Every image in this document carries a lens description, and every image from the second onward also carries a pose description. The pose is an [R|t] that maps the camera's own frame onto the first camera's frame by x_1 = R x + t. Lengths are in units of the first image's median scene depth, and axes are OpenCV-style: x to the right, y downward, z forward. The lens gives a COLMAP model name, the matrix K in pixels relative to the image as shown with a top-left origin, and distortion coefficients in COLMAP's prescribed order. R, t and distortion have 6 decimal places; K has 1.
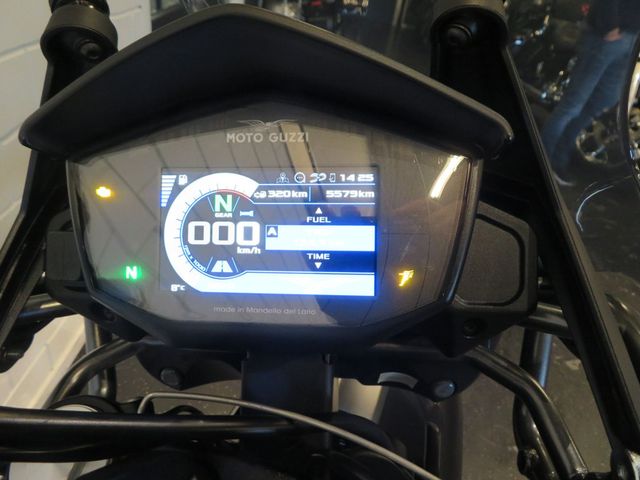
lens RADIAL K [[455.5, 0, 320.0], [0, 455.5, 240.0], [0, 0, 1]] dist [-0.005551, -0.000964]
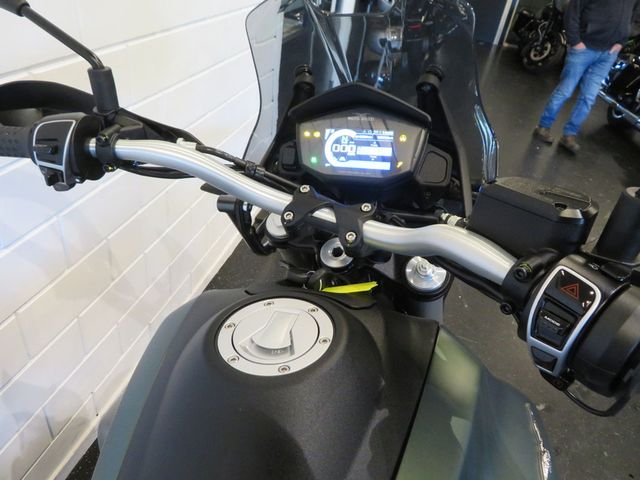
lens RADIAL K [[455.5, 0, 320.0], [0, 455.5, 240.0], [0, 0, 1]] dist [-0.005551, -0.000964]
pose [[0.977881, 0.101310, -0.182988, 0.264938], [-0.105442, 0.994341, -0.012971, 0.670192], [0.180639, 0.031979, 0.983029, -2.094002]]
